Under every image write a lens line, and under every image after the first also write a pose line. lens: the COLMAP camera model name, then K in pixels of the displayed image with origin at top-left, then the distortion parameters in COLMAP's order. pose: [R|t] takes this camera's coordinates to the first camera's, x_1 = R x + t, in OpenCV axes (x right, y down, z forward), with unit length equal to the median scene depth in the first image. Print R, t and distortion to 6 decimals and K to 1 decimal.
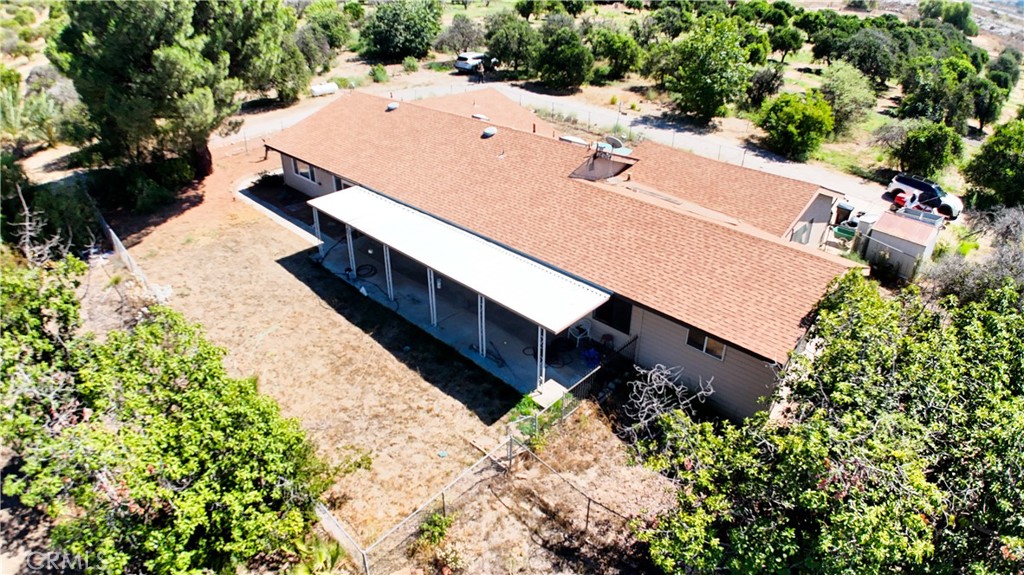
lens RADIAL K [[622.0, 0, 519.2], [0, 622.0, 283.7], [0, 0, 1]] dist [-0.115434, -0.021309]
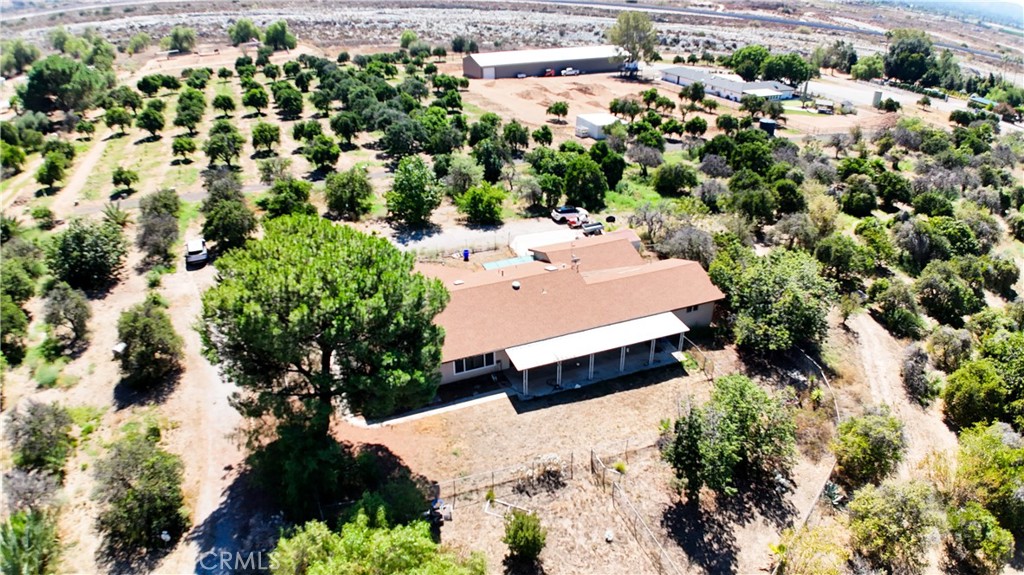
lens RADIAL K [[620.0, 0, 512.0], [0, 620.0, 287.5], [0, 0, 1]] dist [-0.098027, -0.057049]
pose [[0.414149, -0.450781, 0.790745, -1.800419], [0.443394, 0.858618, 0.257248, -0.871785], [-0.794910, 0.244072, 0.555469, 0.057945]]
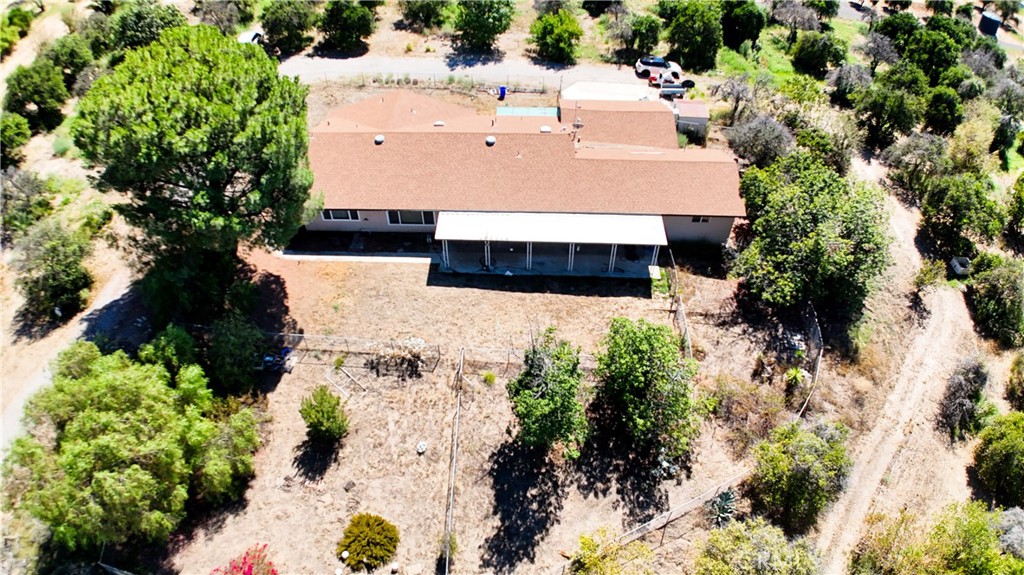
lens RADIAL K [[620.0, 0, 512.0], [0, 620.0, 287.5], [0, 0, 1]] dist [-0.098027, -0.057049]
pose [[0.737839, -0.483019, 0.471473, -1.101690], [0.330279, 0.867529, 0.371899, -0.594234], [-0.588651, -0.118684, 0.799627, -0.315417]]
